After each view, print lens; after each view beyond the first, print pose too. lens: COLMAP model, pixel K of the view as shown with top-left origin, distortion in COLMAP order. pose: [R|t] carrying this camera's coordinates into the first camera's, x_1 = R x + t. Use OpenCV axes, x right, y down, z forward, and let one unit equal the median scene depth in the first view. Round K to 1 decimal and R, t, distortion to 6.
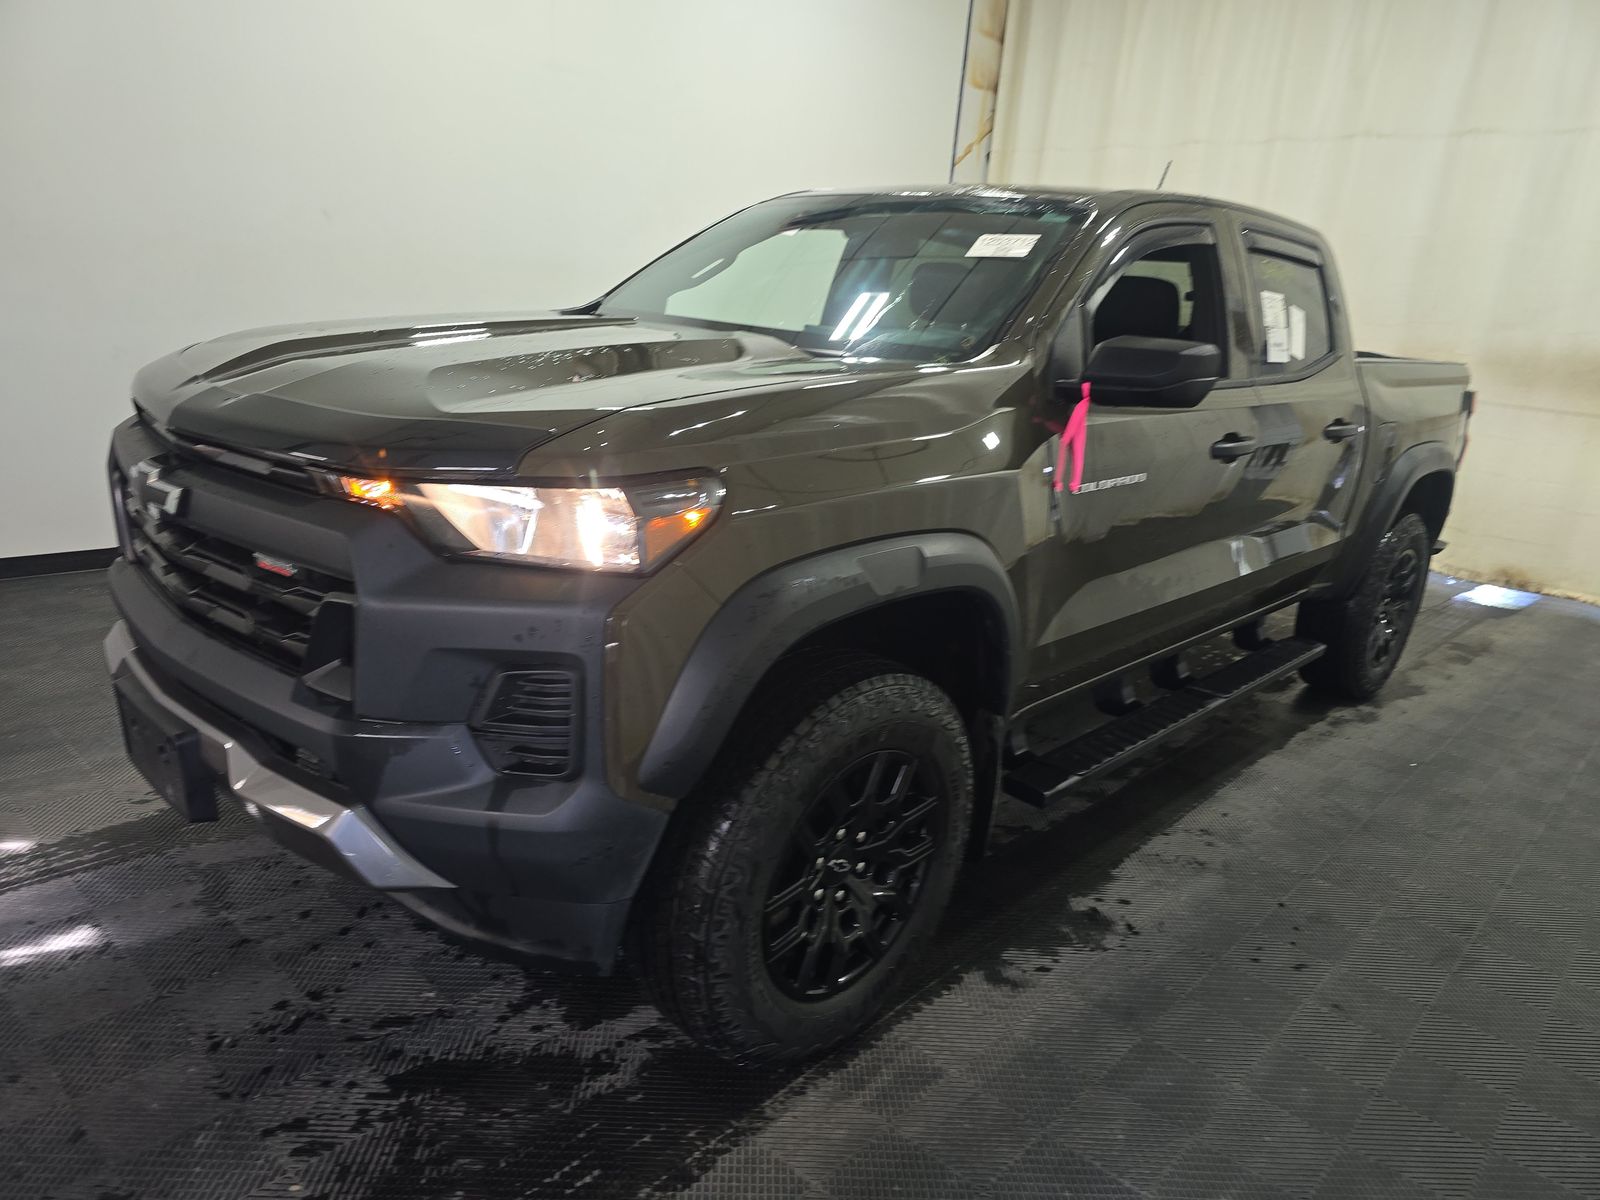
lens RADIAL K [[1086.0, 0, 800.0], [0, 1086.0, 600.0], [0, 0, 1]] dist [0.061812, -0.057002]
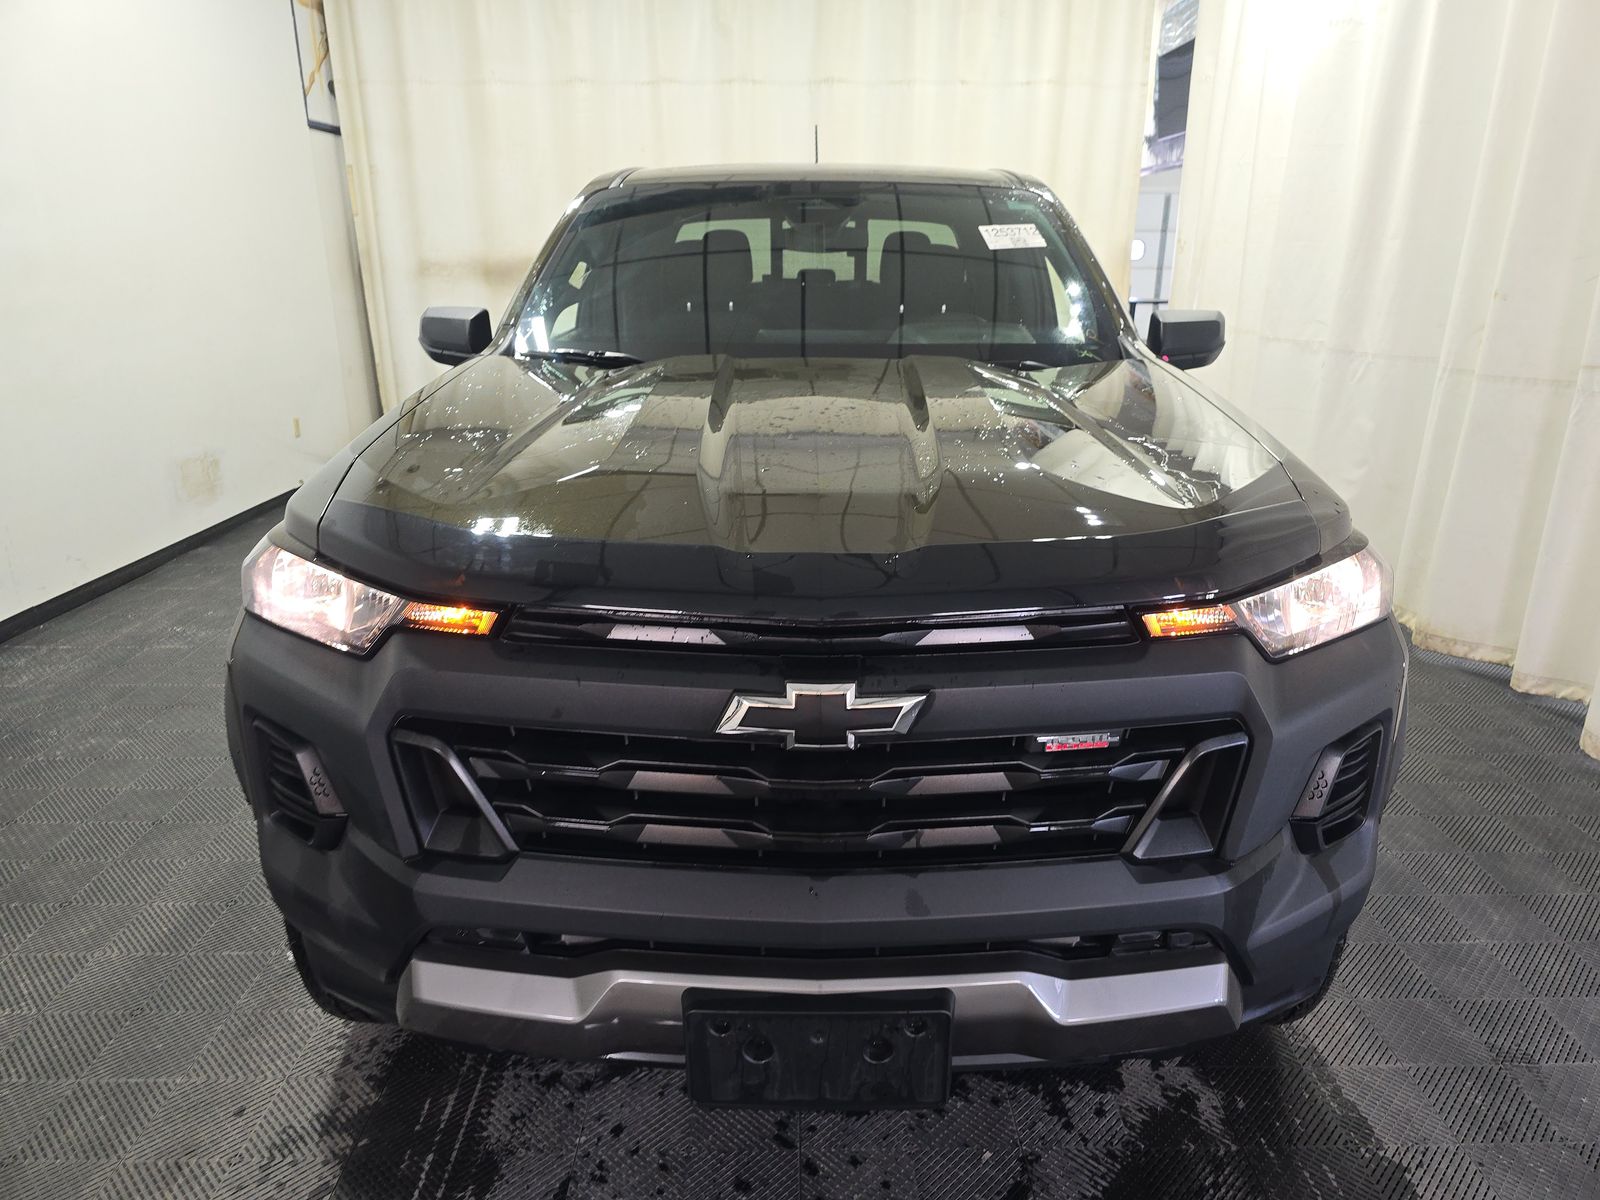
lens RADIAL K [[1092.3, 0, 798.6], [0, 1092.3, 616.1], [0, 0, 1]] dist [0.065015, -0.063434]
pose [[0.718704, -0.295043, 0.629615, -0.338098], [0.242965, 0.954992, 0.170174, -0.094071], [-0.651485, 0.030670, 0.758041, 0.157449]]
